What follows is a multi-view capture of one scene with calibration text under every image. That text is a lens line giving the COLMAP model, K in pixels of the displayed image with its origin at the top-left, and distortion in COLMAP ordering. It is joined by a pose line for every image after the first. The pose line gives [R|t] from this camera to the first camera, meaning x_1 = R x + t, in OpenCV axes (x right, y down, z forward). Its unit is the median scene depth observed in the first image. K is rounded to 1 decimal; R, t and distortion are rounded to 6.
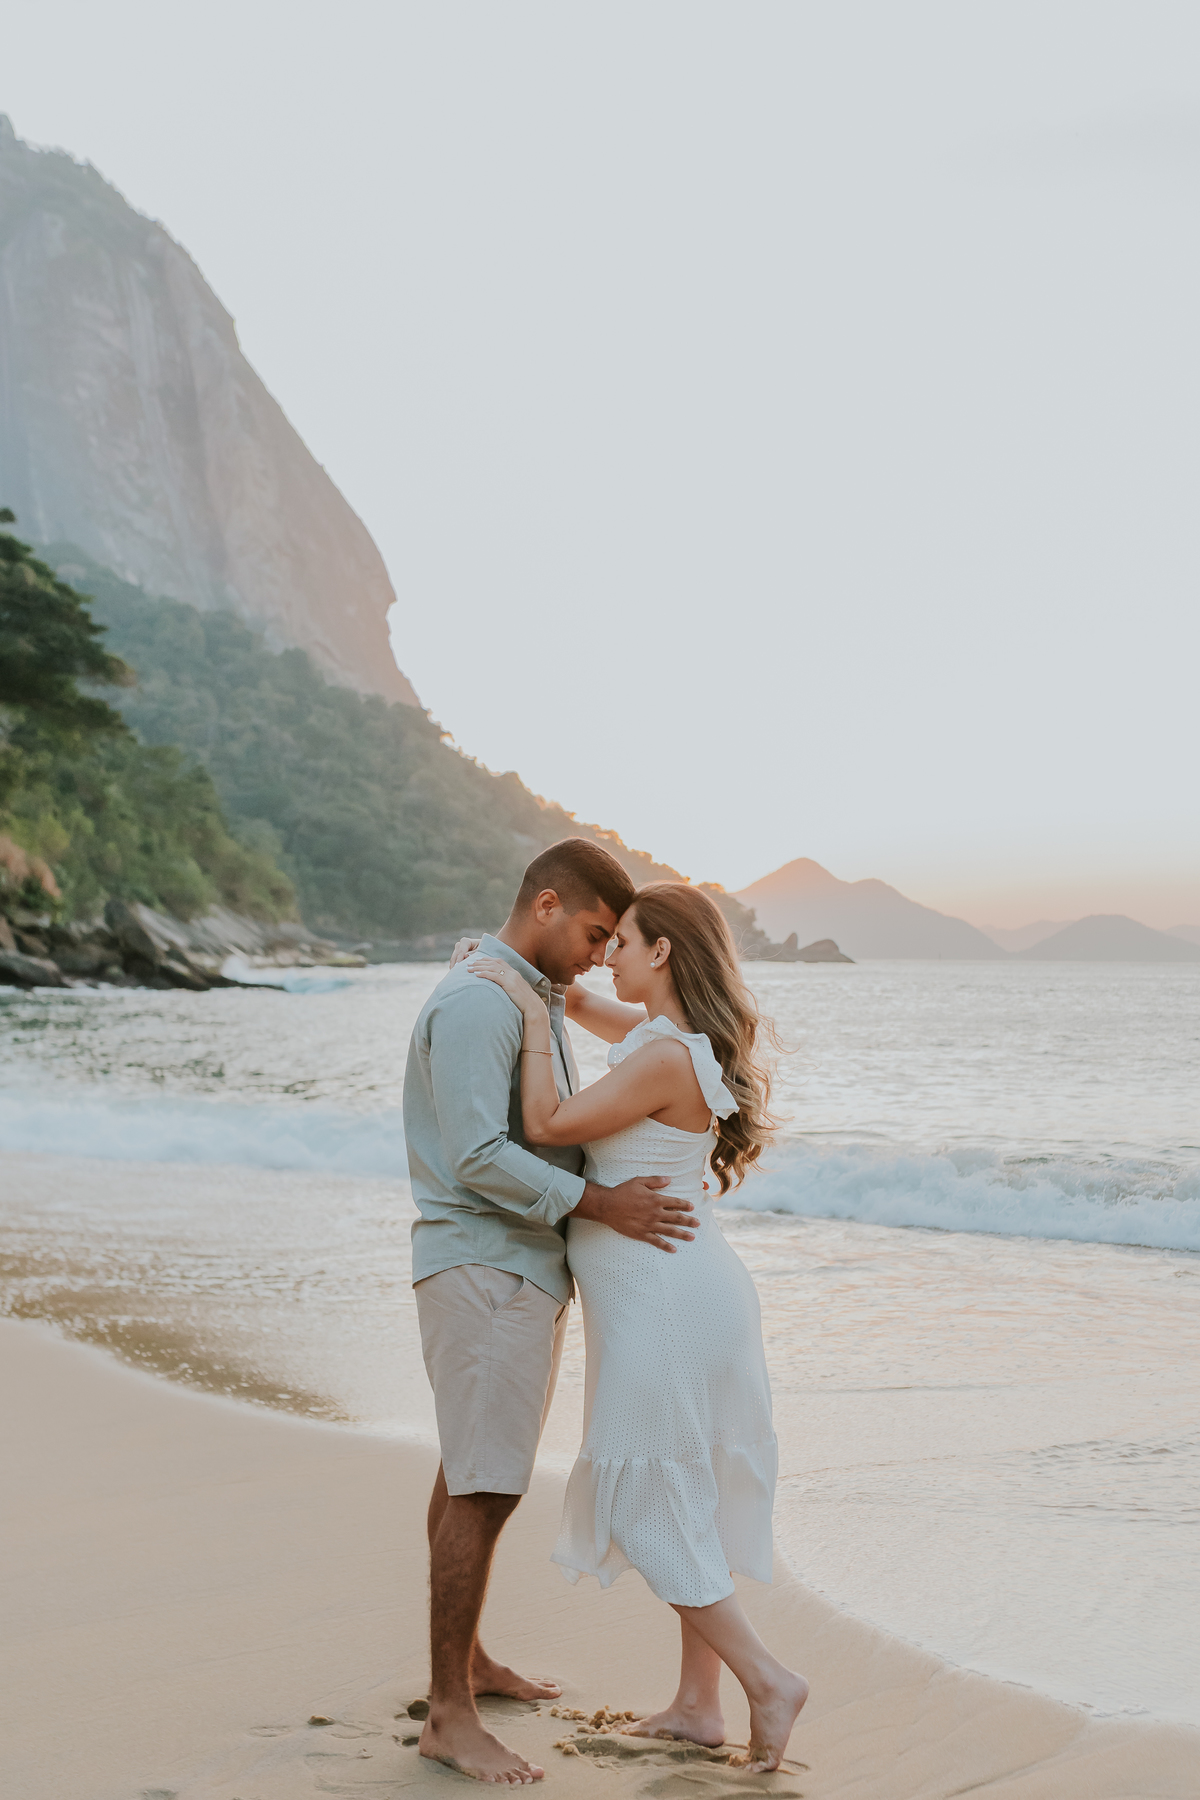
lens RADIAL K [[1988.5, 0, 599.2], [0, 1988.5, 1009.1], [0, 0, 1]] dist [0.010418, -0.003063]
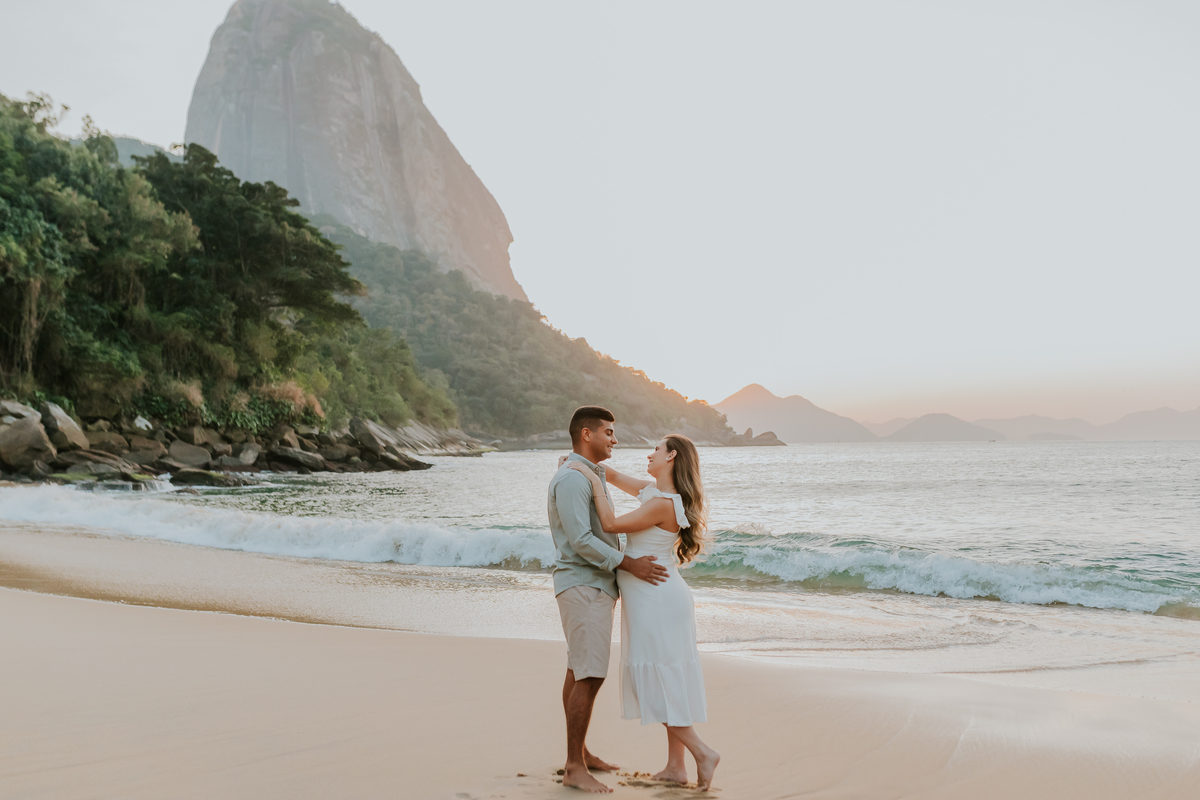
lens RADIAL K [[1173.9, 0, 577.6], [0, 1173.9, 384.0], [0, 0, 1]] dist [-0.005393, 0.015958]
pose [[0.998633, -0.021037, -0.047846, 0.000120], [0.017217, 0.996735, -0.078889, -0.000109], [0.049349, 0.077957, 0.995735, -0.007713]]
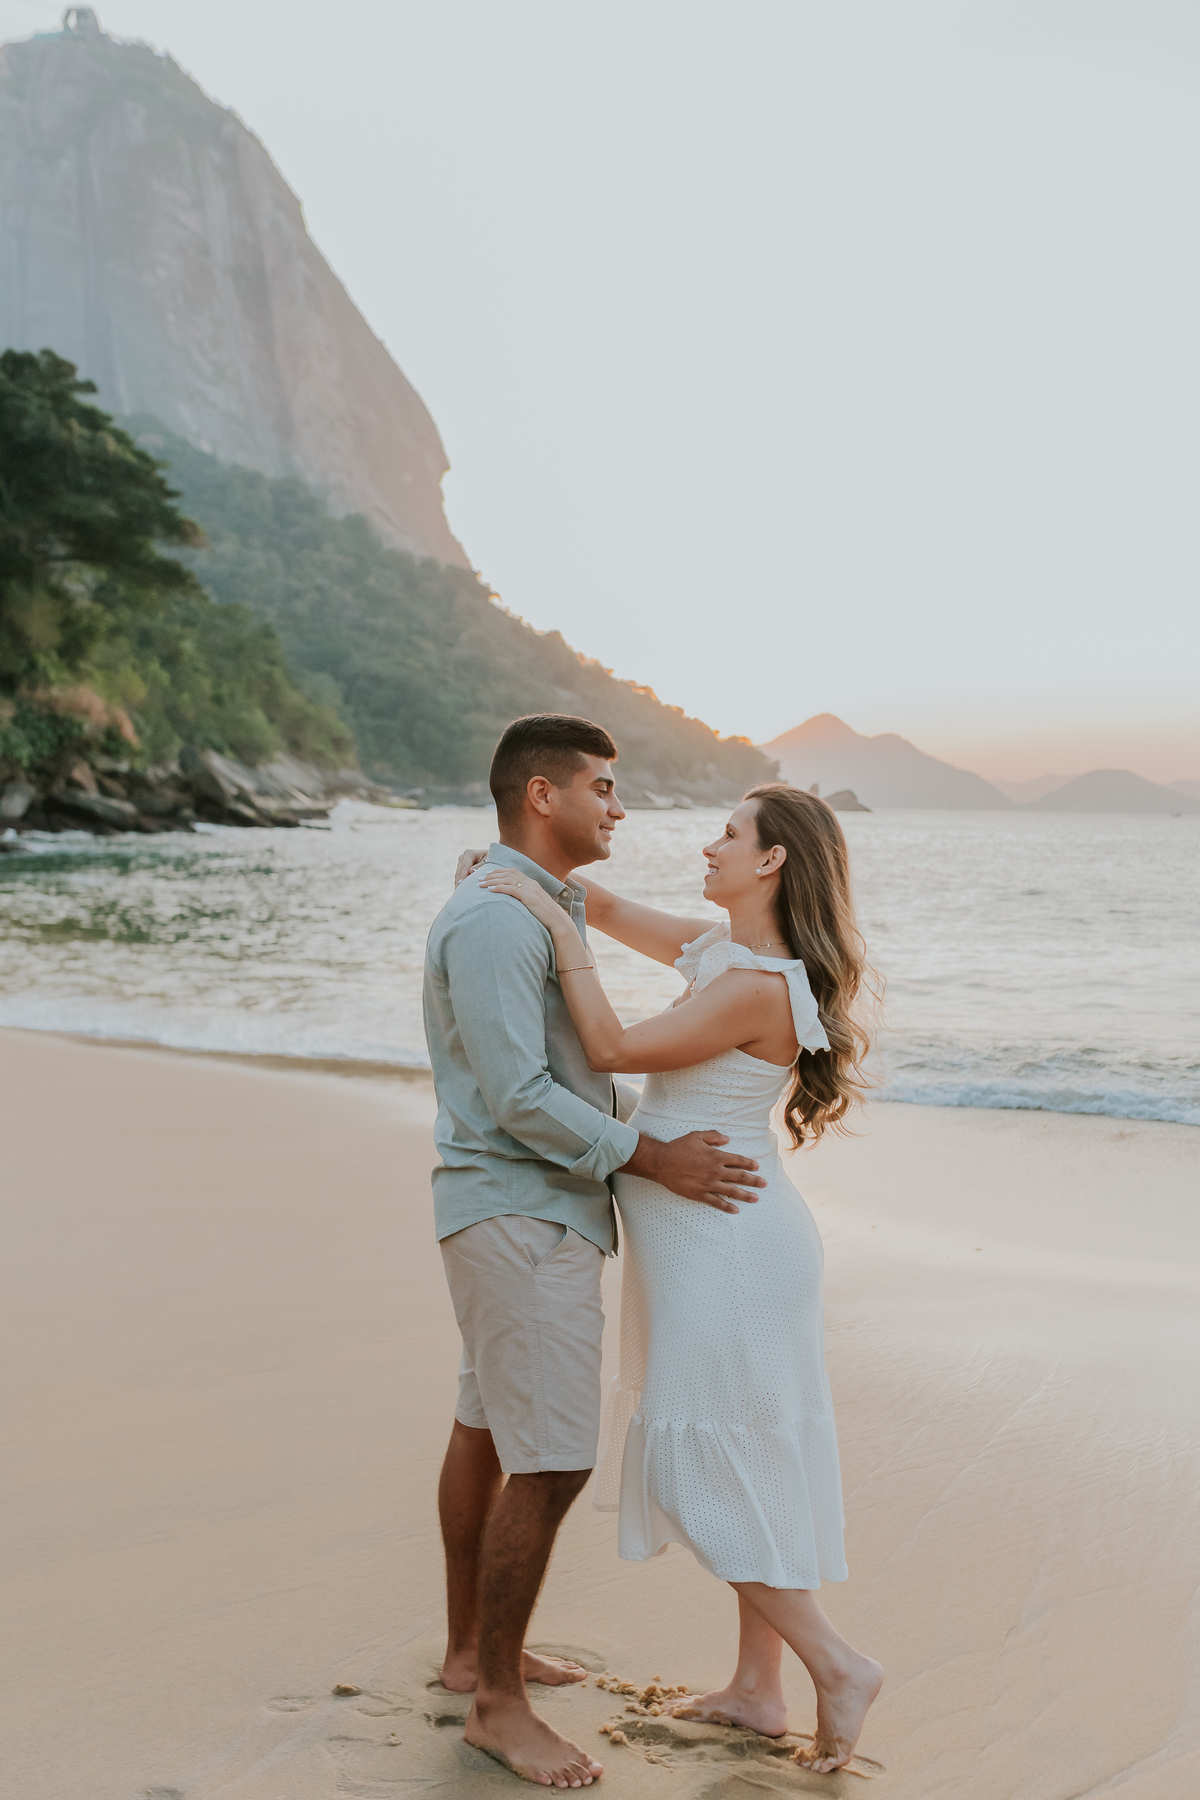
lens RADIAL K [[1834.3, 0, 548.5], [0, 1834.3, 953.9], [0, 0, 1]] dist [-0.002175, 0.002526]
pose [[0.998861, 0.015506, -0.045136, -0.000222], [-0.012970, 0.998350, 0.055938, -0.000468], [0.045928, -0.055289, 0.997414, 0.003603]]
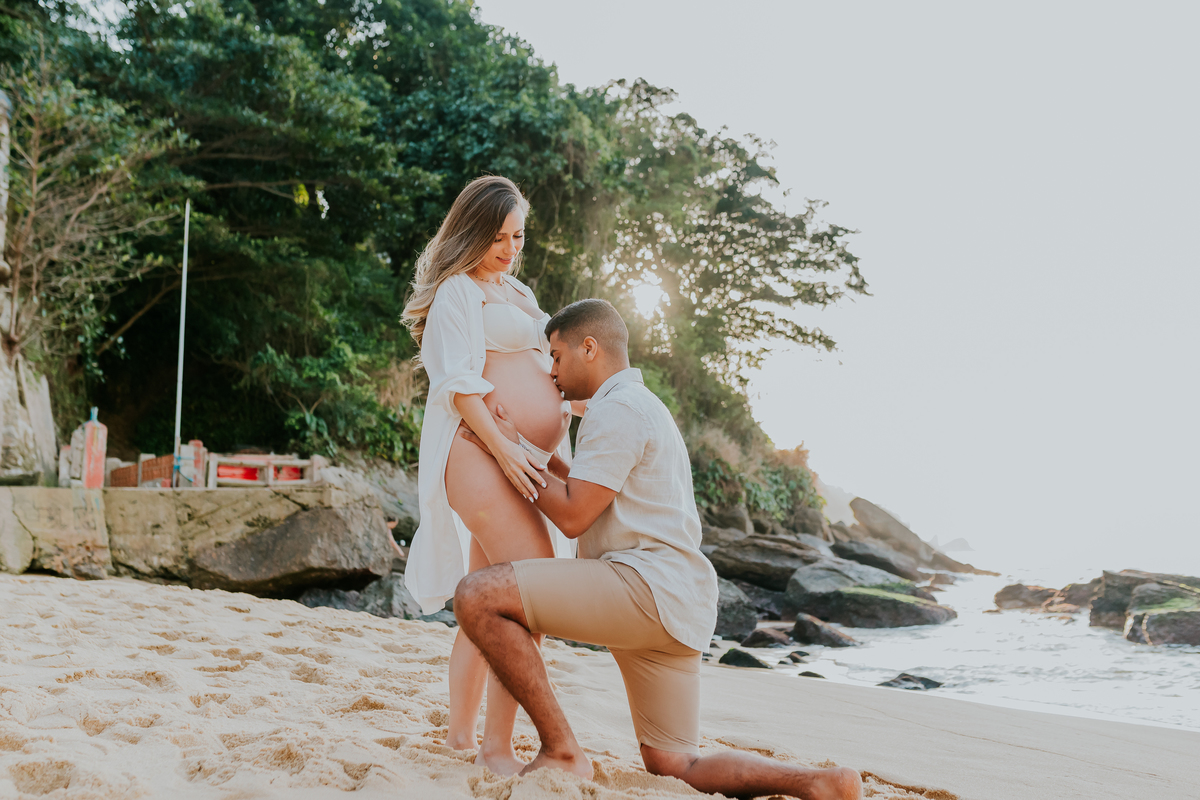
lens RADIAL K [[1173.9, 0, 577.6], [0, 1173.9, 384.0], [0, 0, 1]] dist [-0.005393, 0.015958]
pose [[0.990388, -0.055750, -0.126584, -0.174906], [0.032732, 0.983645, -0.177122, -0.003591], [0.134388, 0.171276, 0.976015, 0.177272]]
